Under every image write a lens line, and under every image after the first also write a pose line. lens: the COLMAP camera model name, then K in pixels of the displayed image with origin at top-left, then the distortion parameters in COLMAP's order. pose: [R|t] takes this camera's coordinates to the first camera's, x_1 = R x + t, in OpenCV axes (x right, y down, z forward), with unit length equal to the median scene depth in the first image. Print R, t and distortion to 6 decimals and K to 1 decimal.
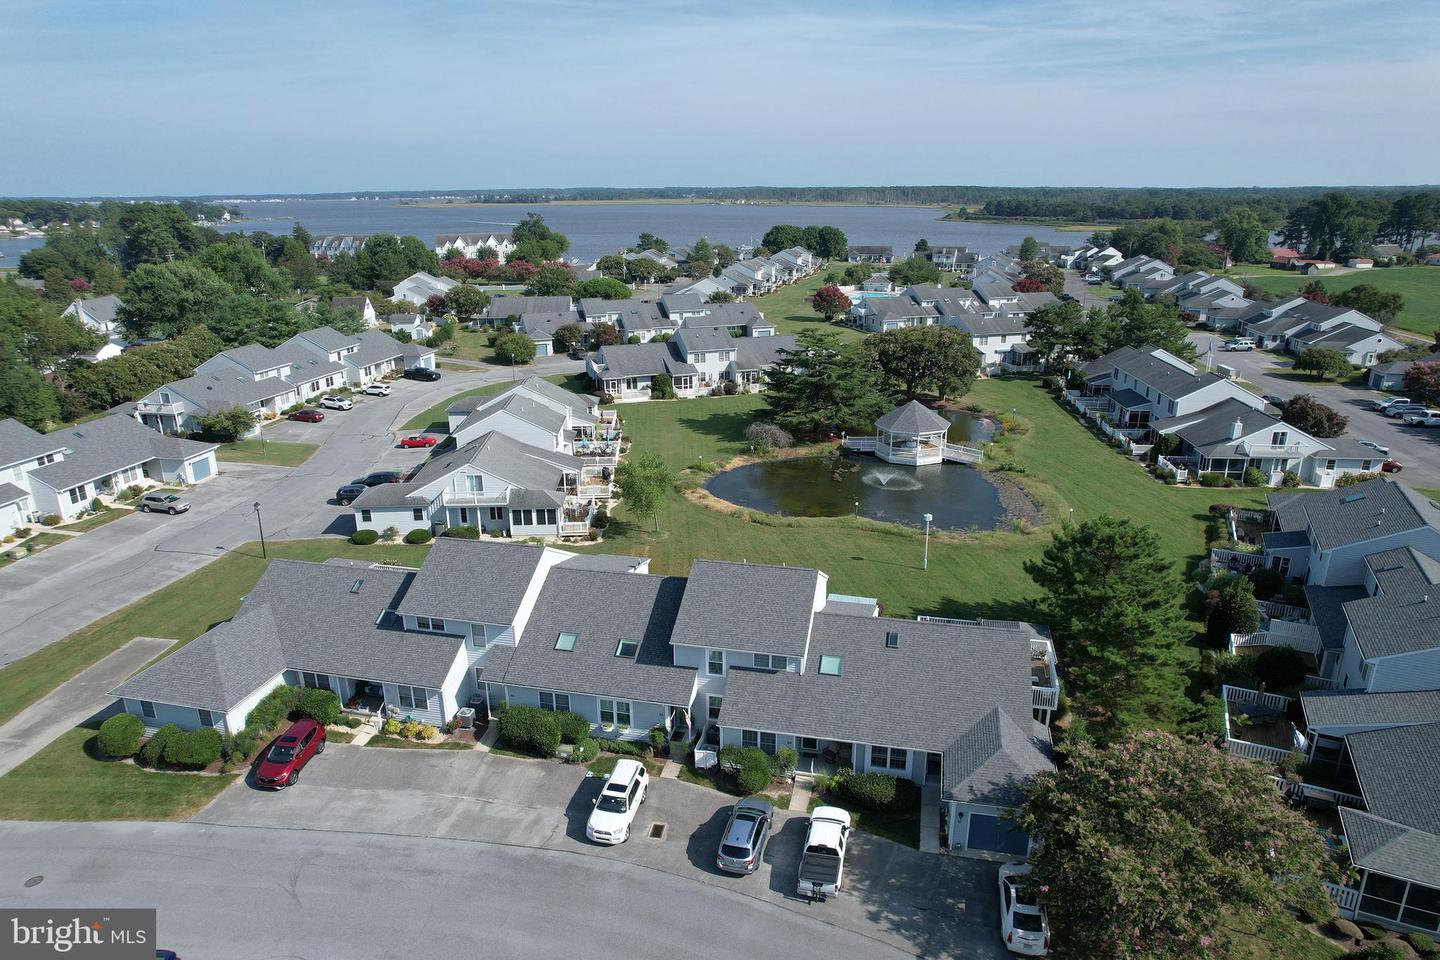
lens RADIAL K [[887.5, 0, 686.8], [0, 887.5, 507.2], [0, 0, 1]] dist [-0.091865, 0.089036]
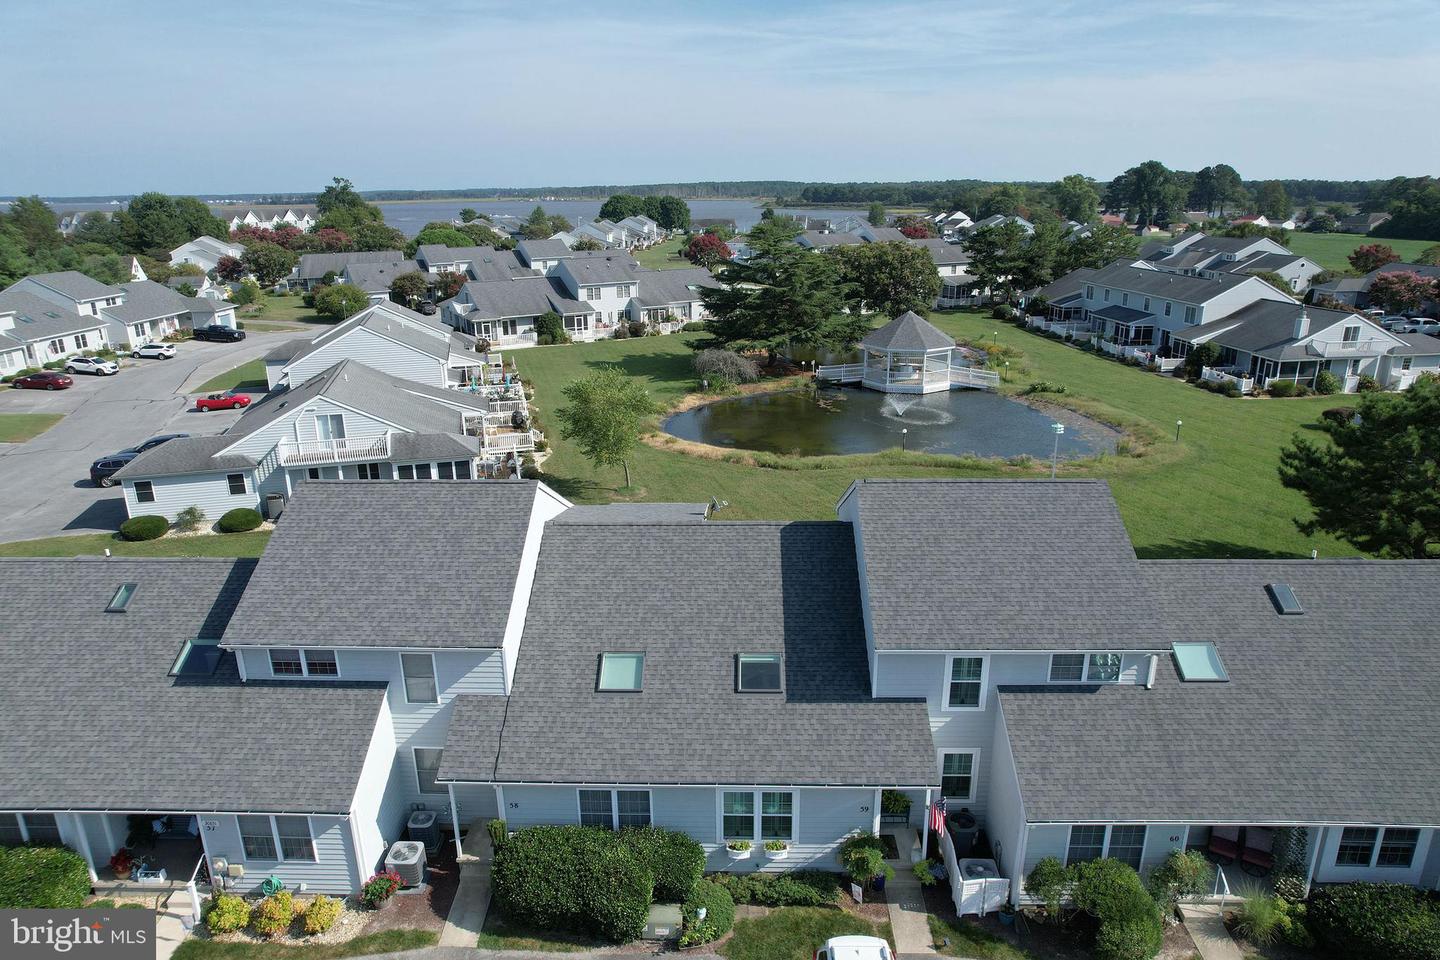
lens RADIAL K [[887.5, 0, 686.8], [0, 887.5, 507.2], [0, 0, 1]] dist [-0.091865, 0.089036]
pose [[0.977861, -0.066830, 0.198296, -0.099701], [0.067660, 0.997705, 0.002595, 0.035753], [-0.198014, 0.010879, 0.980139, 0.285652]]
